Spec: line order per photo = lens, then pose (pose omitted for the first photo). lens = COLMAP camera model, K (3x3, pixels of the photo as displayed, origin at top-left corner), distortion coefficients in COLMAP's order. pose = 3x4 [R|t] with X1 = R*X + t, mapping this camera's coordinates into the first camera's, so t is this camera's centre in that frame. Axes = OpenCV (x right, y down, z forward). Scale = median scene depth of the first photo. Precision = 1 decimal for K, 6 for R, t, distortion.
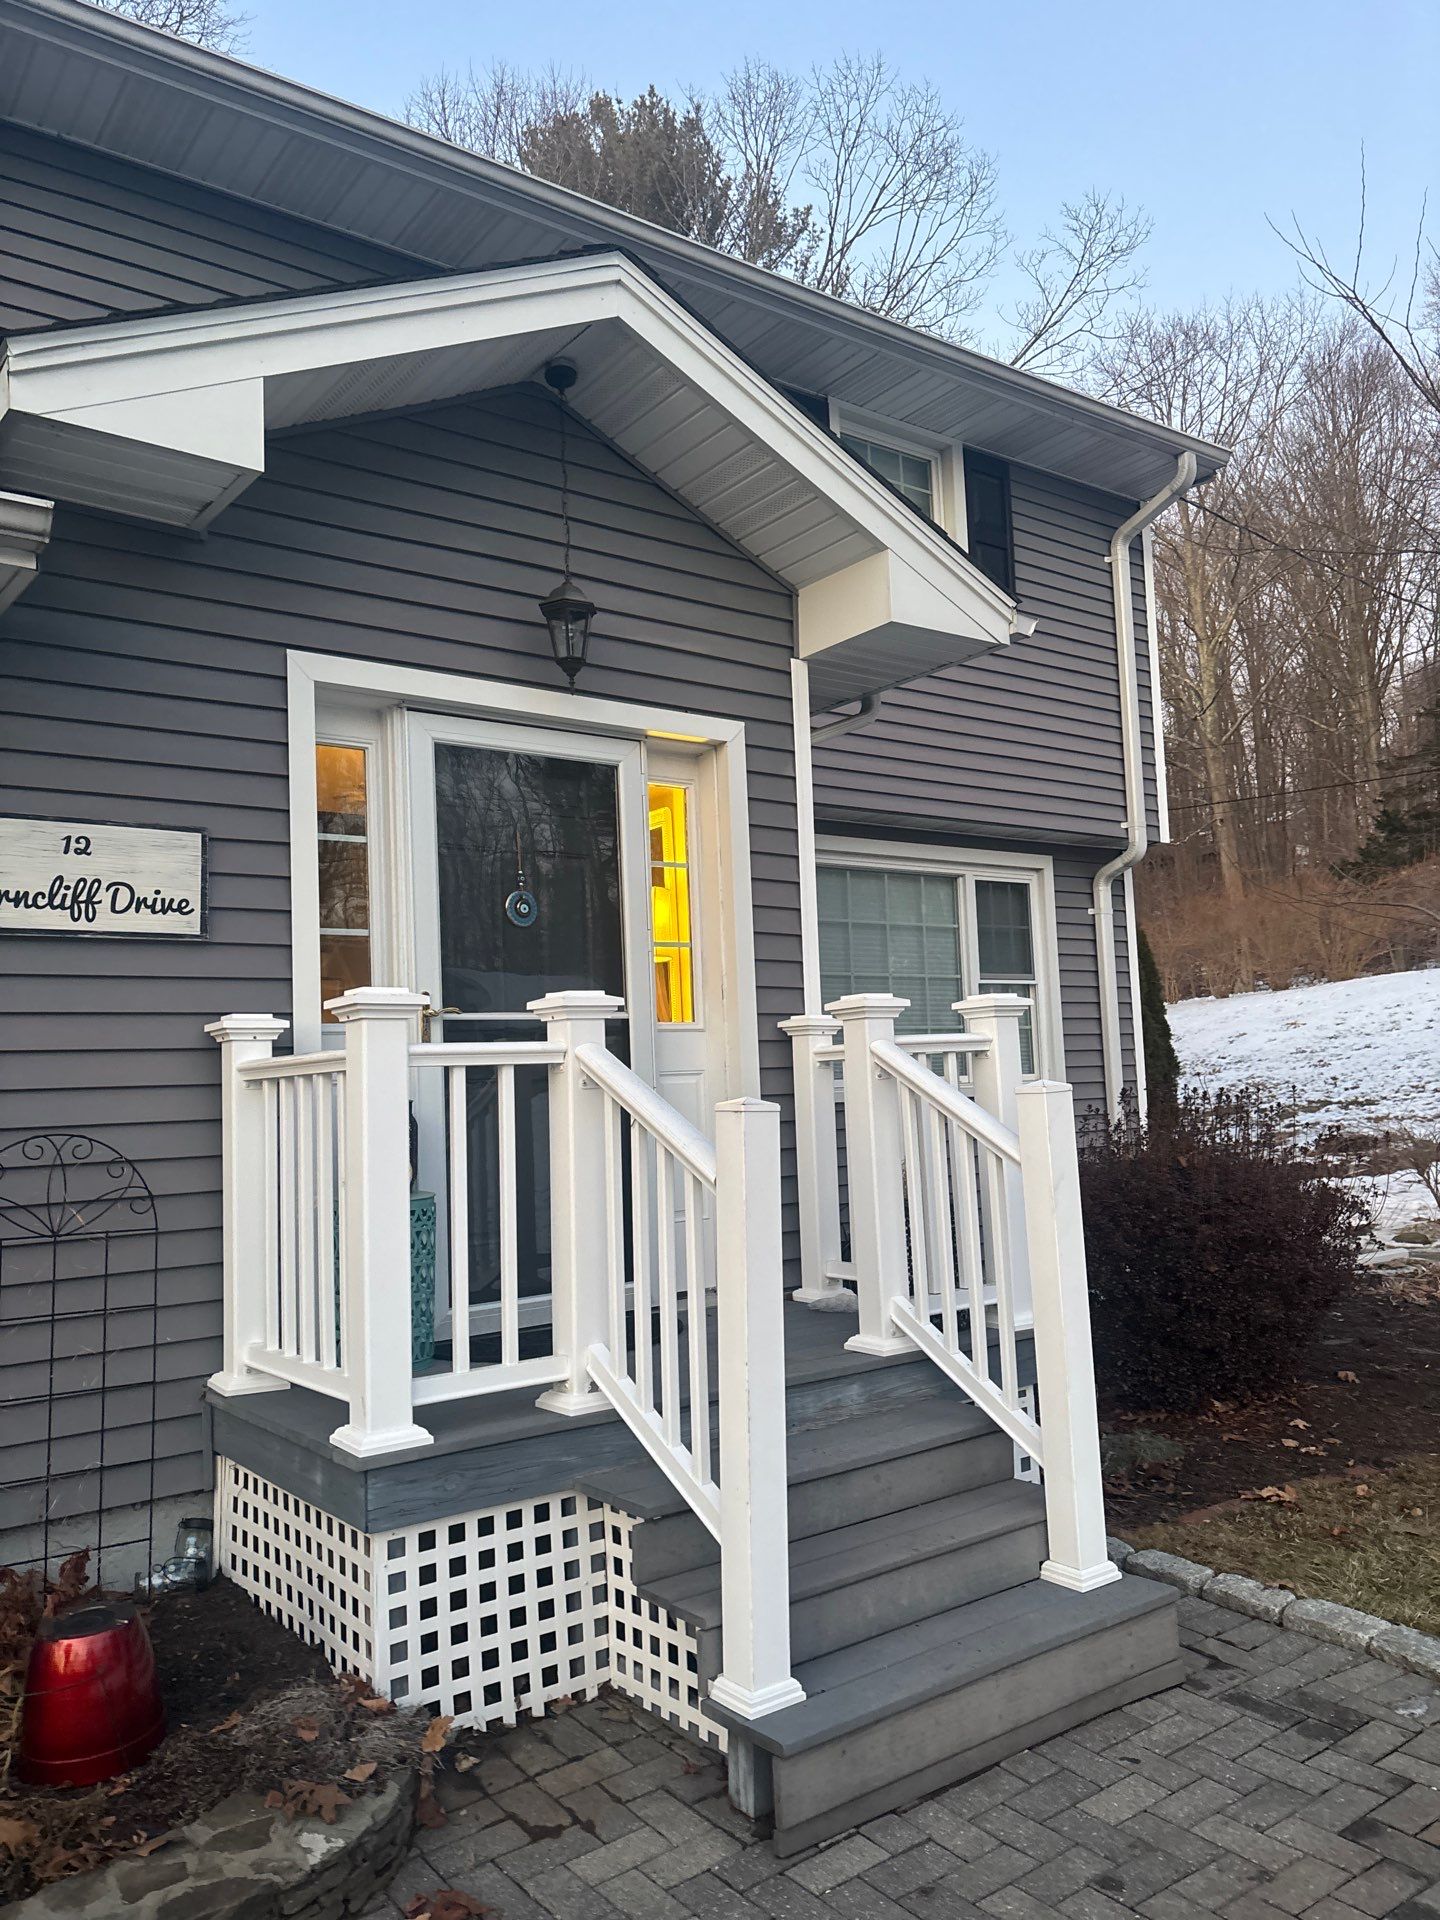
lens RADIAL K [[1409.8, 0, 711.7], [0, 1409.8, 962.0], [0, 0, 1]] dist [0.018800, -0.051058]
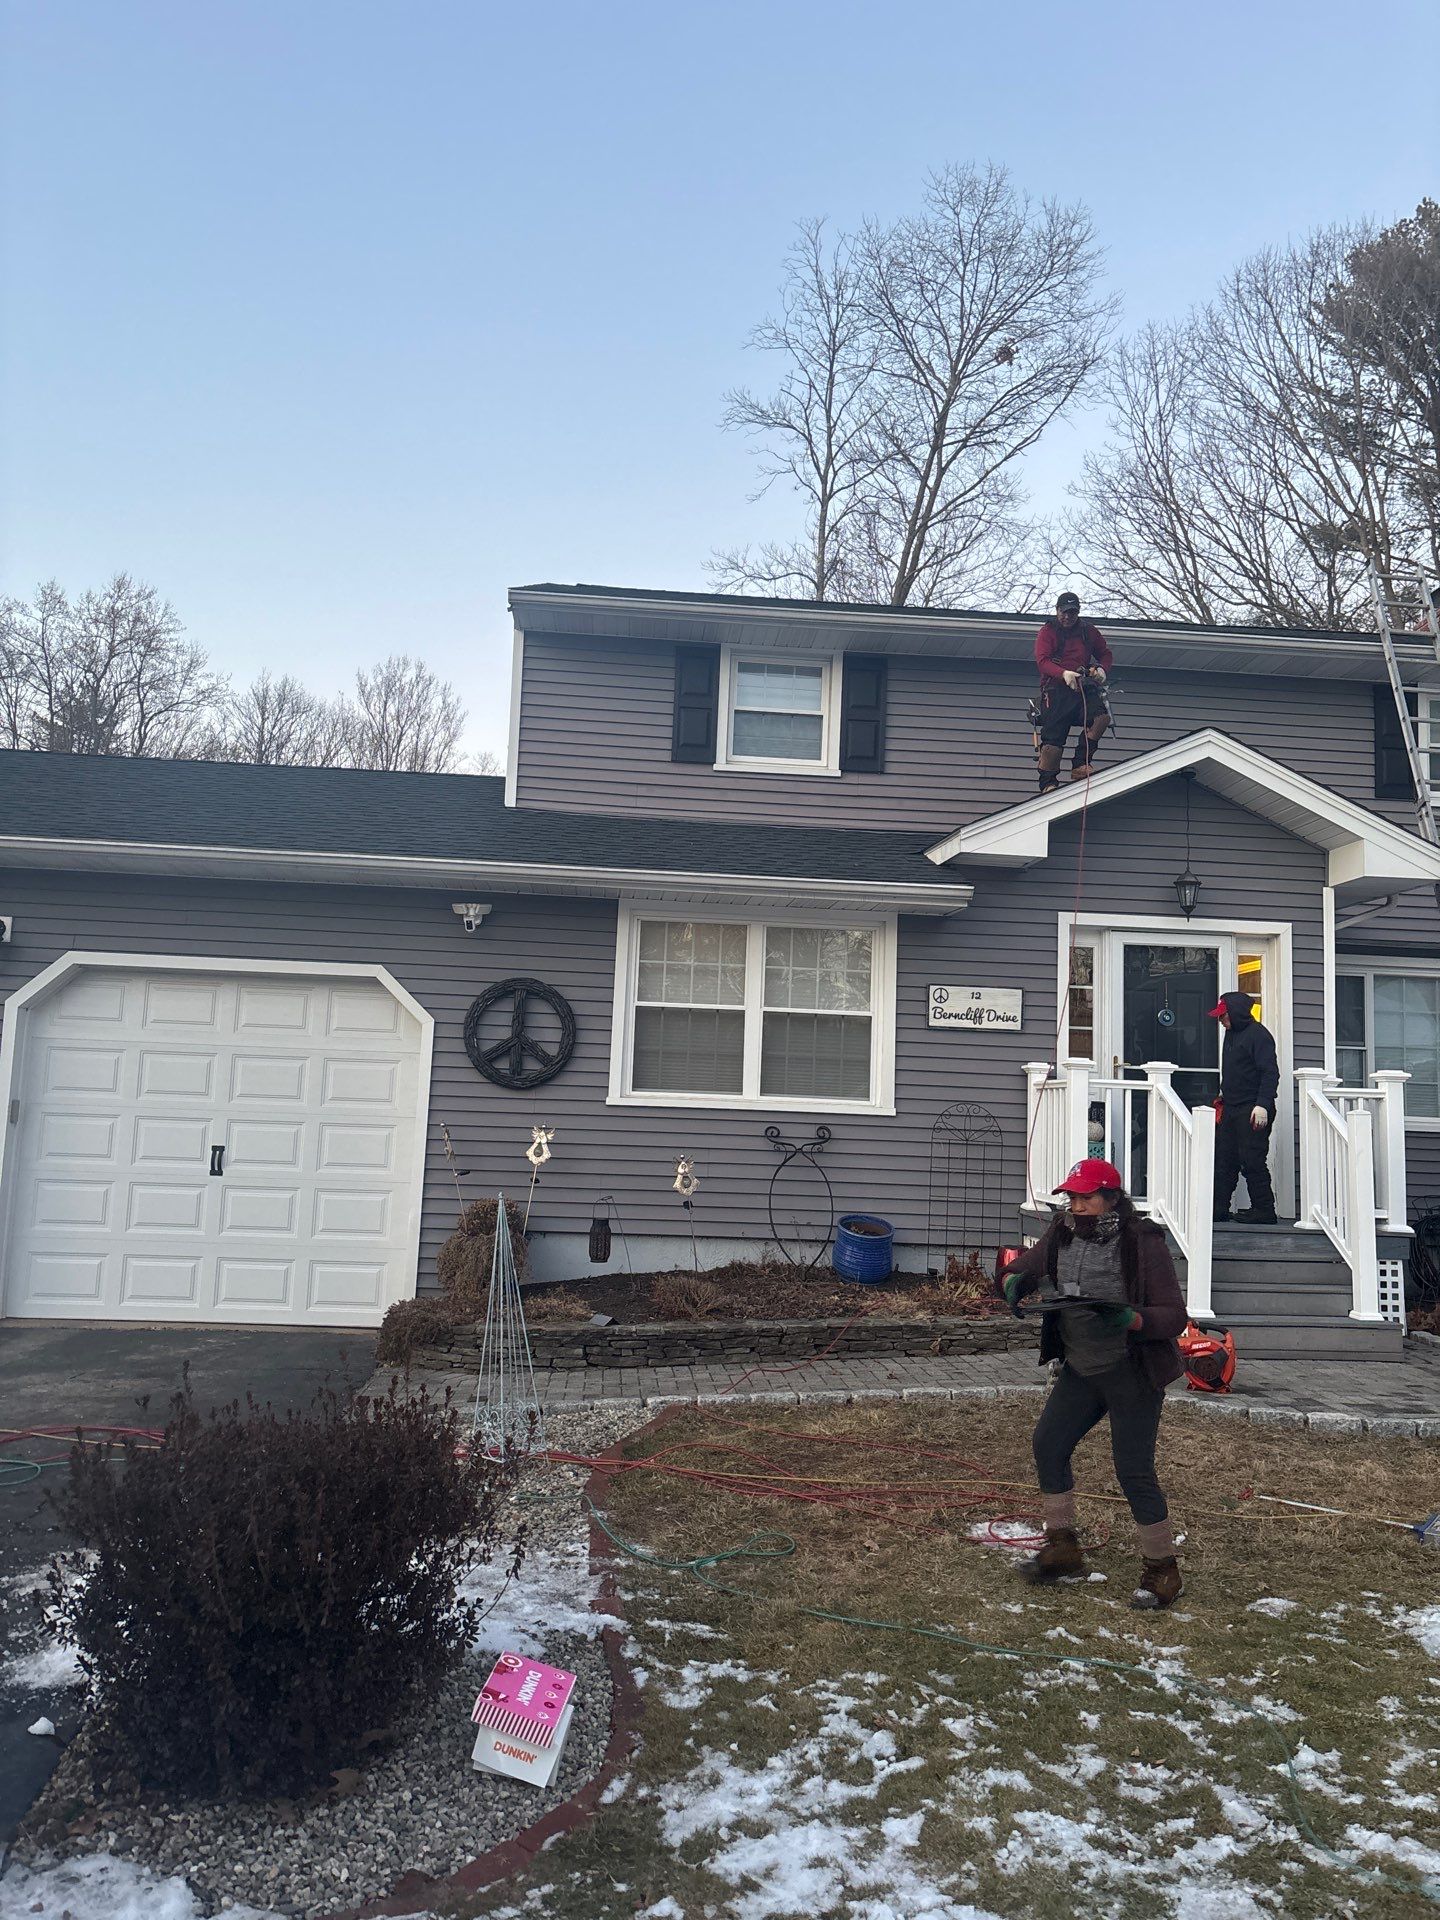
lens RADIAL K [[1409.8, 0, 723.2], [0, 1409.8, 942.3], [0, 0, 1]] dist [0.018800, -0.051058]
pose [[0.842519, 0.006528, -0.538628, 0.537702], [-0.025223, 0.999308, -0.027343, -0.092055], [0.538076, 0.036623, 0.842100, -1.390471]]
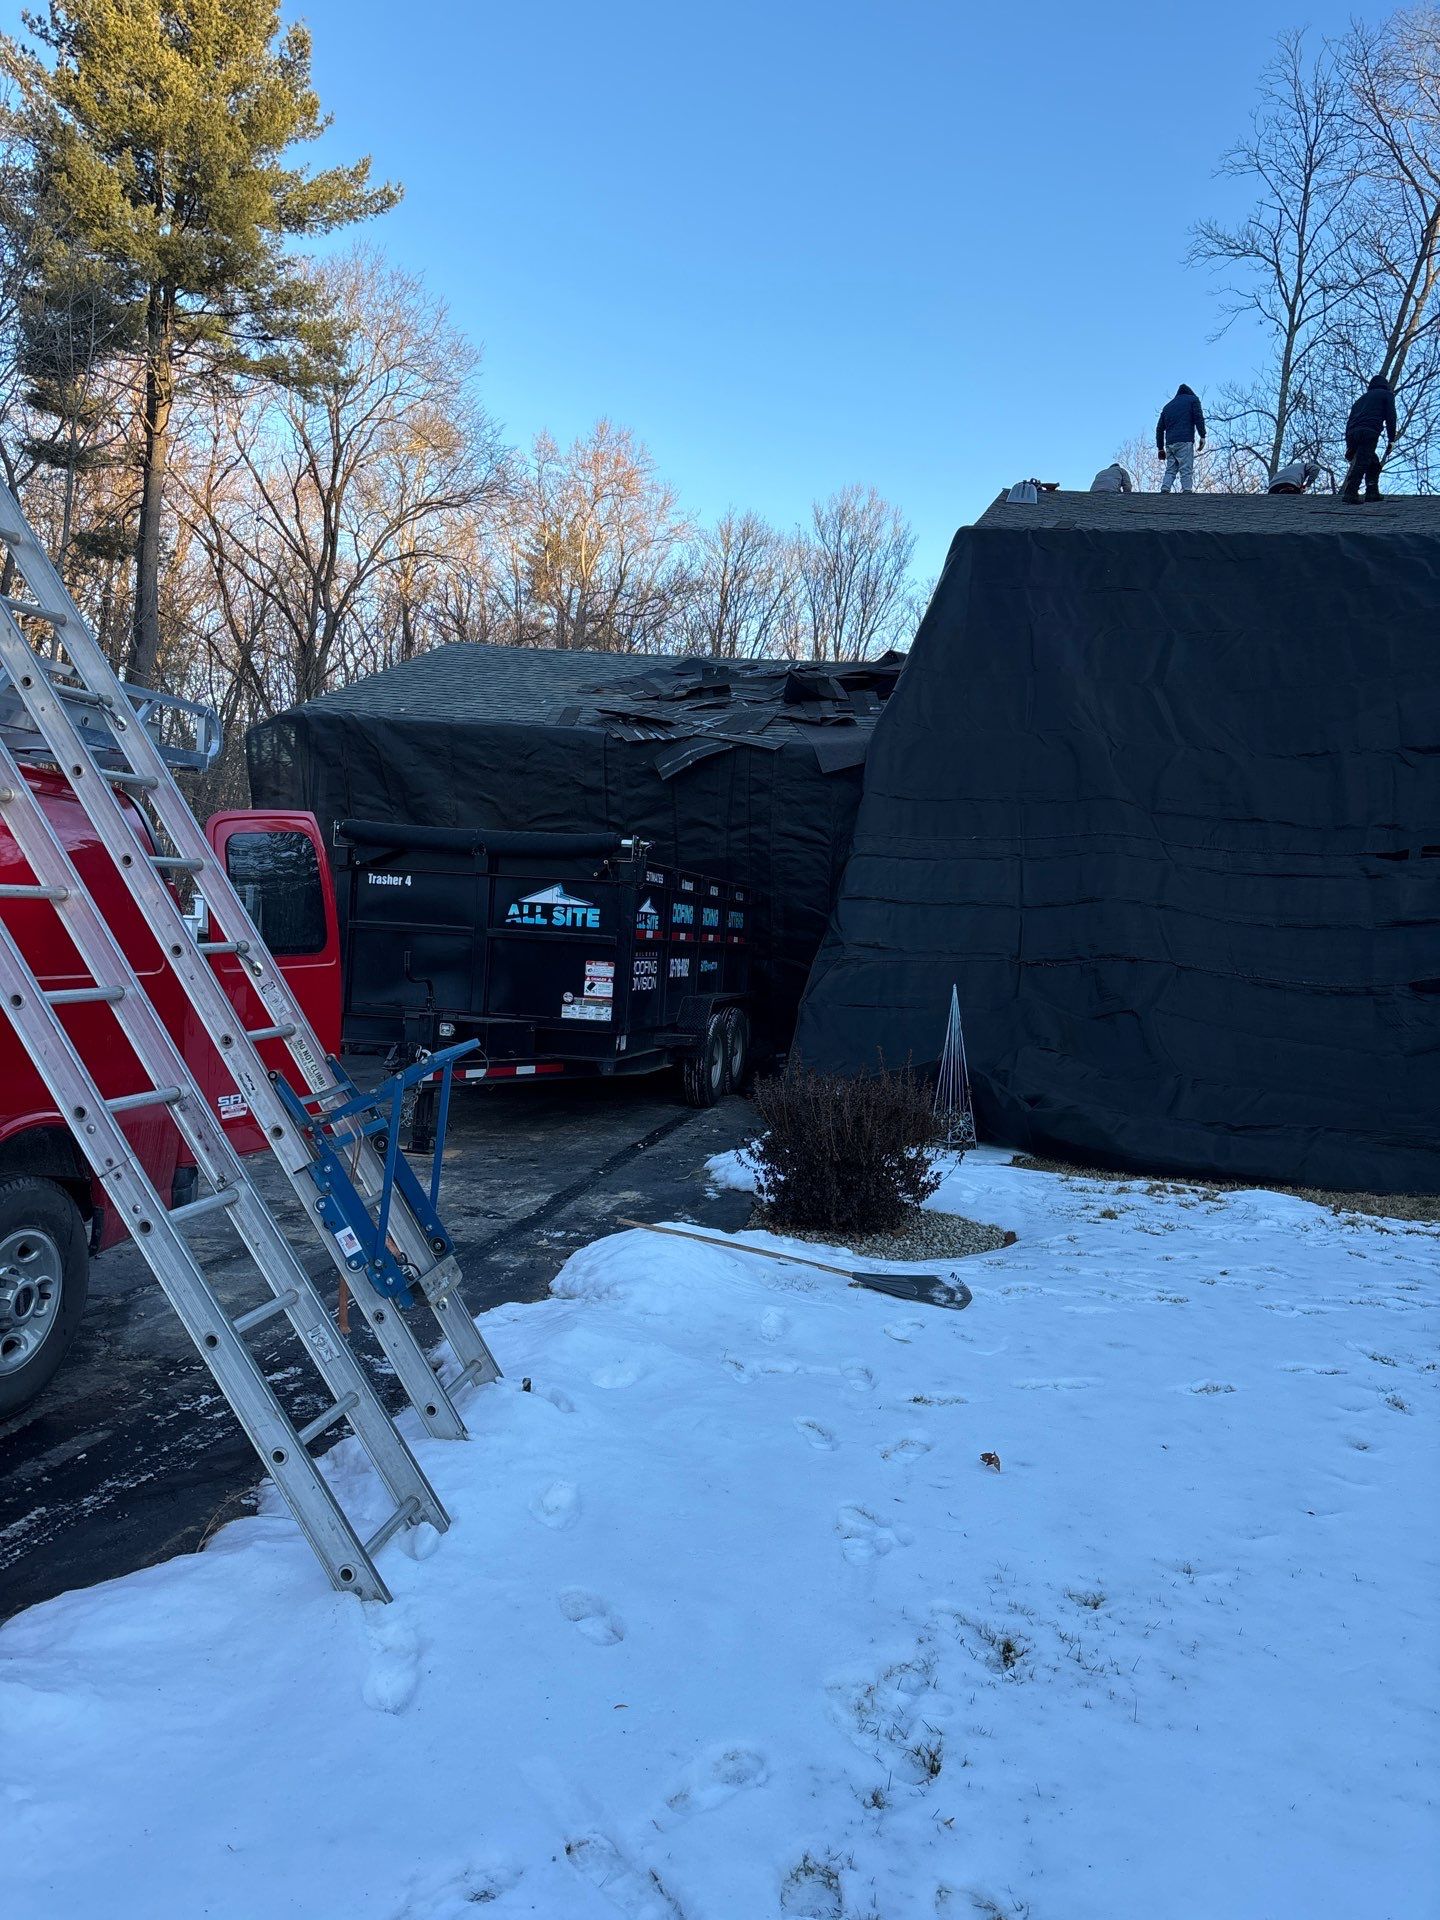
lens RADIAL K [[1409.8, 0, 704.1], [0, 1409.8, 945.8], [0, 0, 1]] dist [0.018800, -0.051058]
pose [[0.628506, 0.116221, -0.769073, 1.057841], [-0.043677, 0.992487, 0.114289, -0.180273], [0.776577, -0.038240, 0.628860, -2.018391]]
